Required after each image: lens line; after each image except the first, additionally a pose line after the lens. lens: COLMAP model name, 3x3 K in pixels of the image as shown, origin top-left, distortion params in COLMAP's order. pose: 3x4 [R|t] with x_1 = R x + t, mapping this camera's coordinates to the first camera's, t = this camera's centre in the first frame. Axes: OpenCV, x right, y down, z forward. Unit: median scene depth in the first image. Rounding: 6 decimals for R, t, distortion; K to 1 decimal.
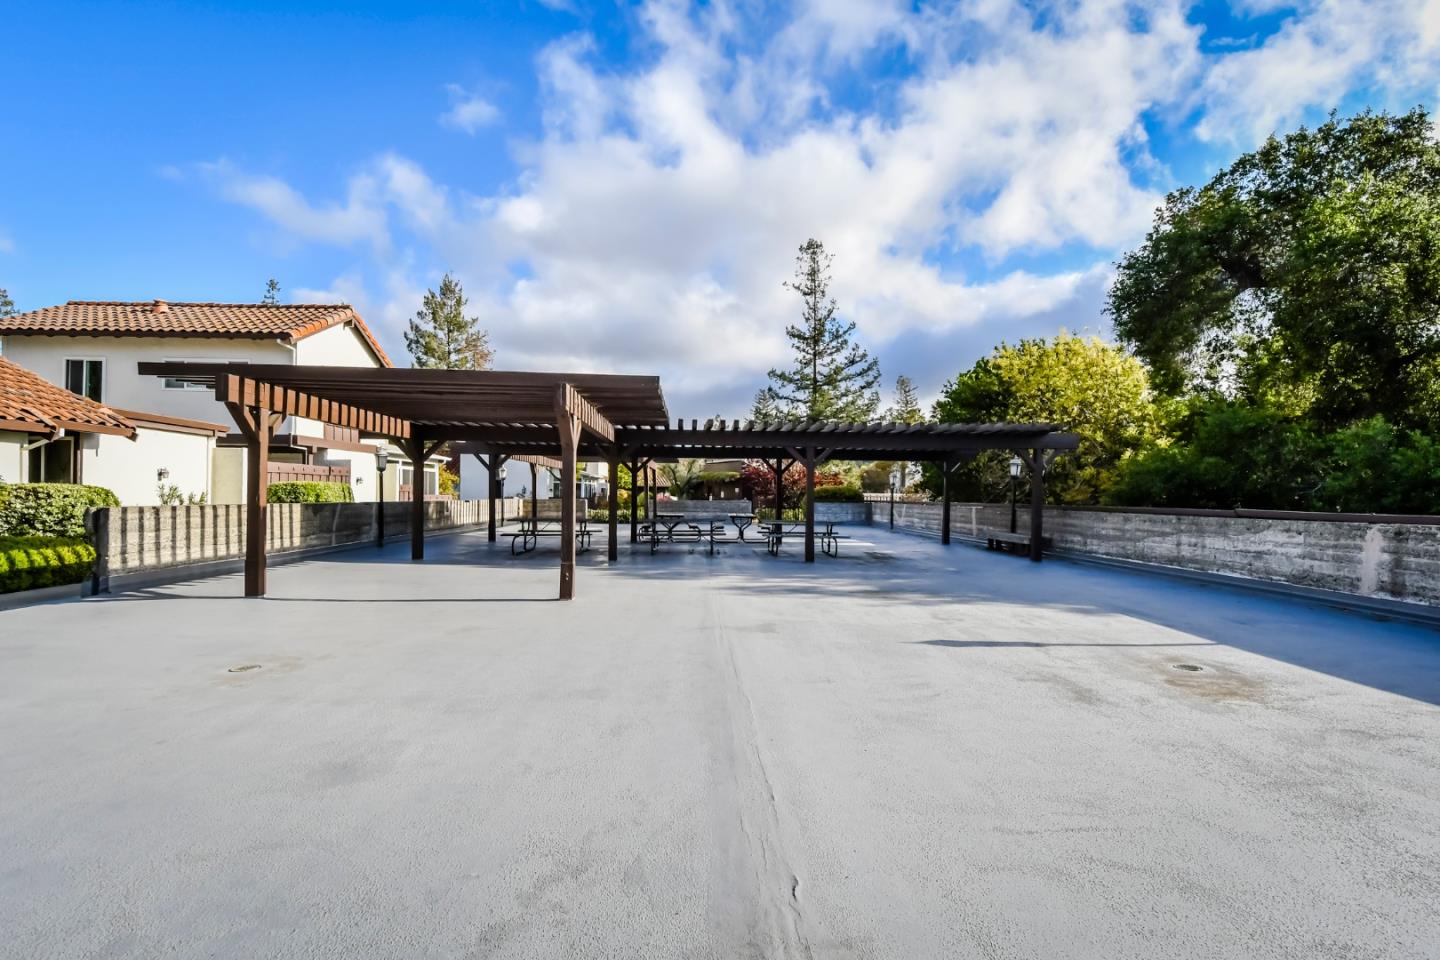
lens RADIAL K [[674.8, 0, 741.3], [0, 674.8, 501.2], [0, 0, 1]] dist [-0.004957, -0.003069]
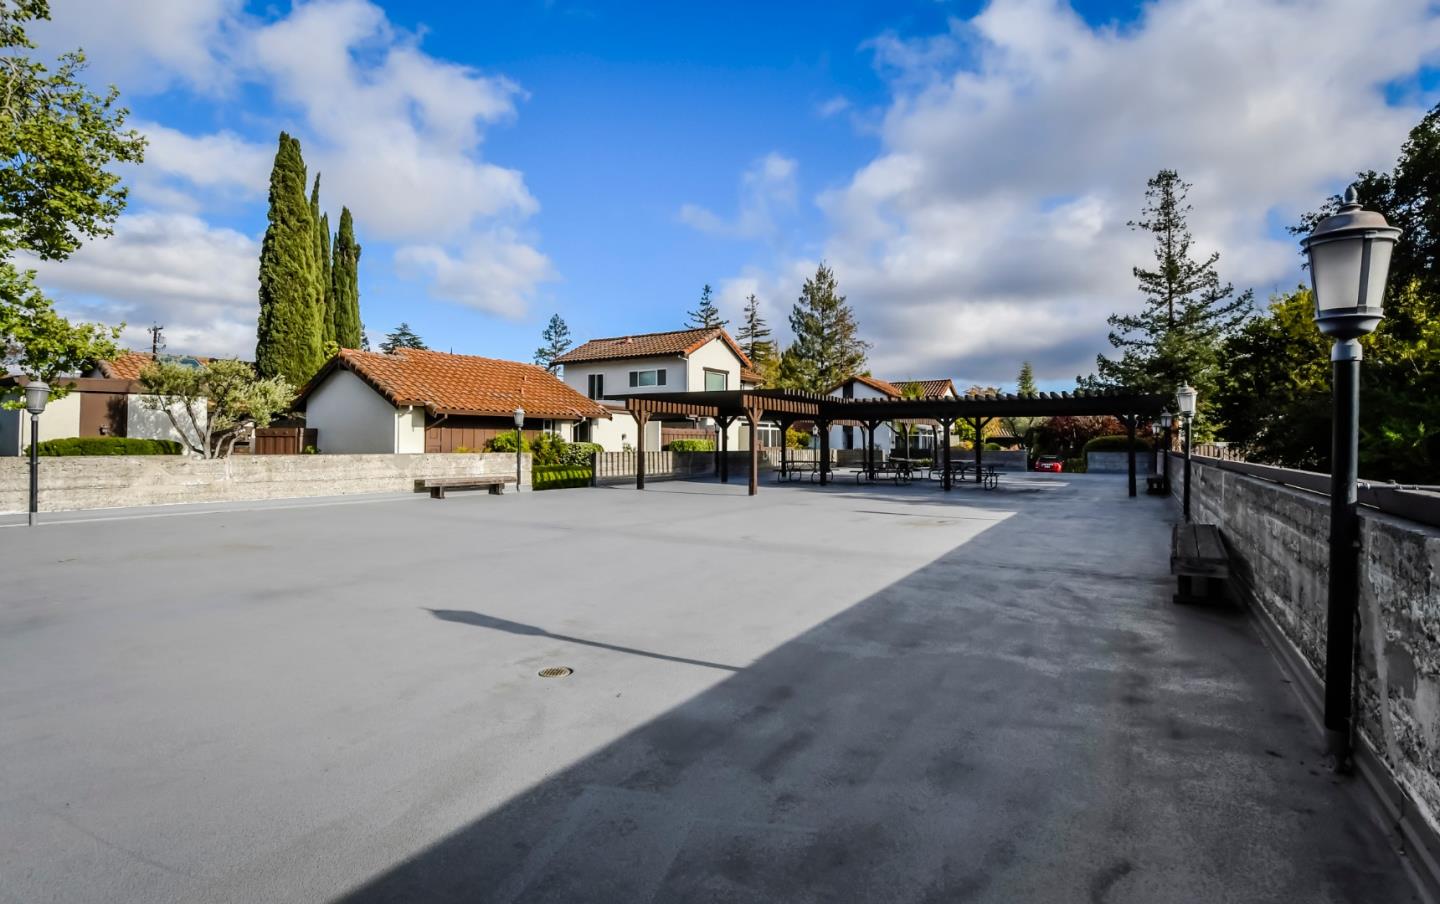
lens RADIAL K [[706.1, 0, 719.7], [0, 706.1, 450.7], [0, 0, 1]] dist [0.000821, -0.000238]
pose [[0.815922, -0.003617, -0.578151, 0.422136], [0.001470, 0.999990, -0.004182, 0.007086], [0.578160, 0.002562, 0.815919, -0.390014]]
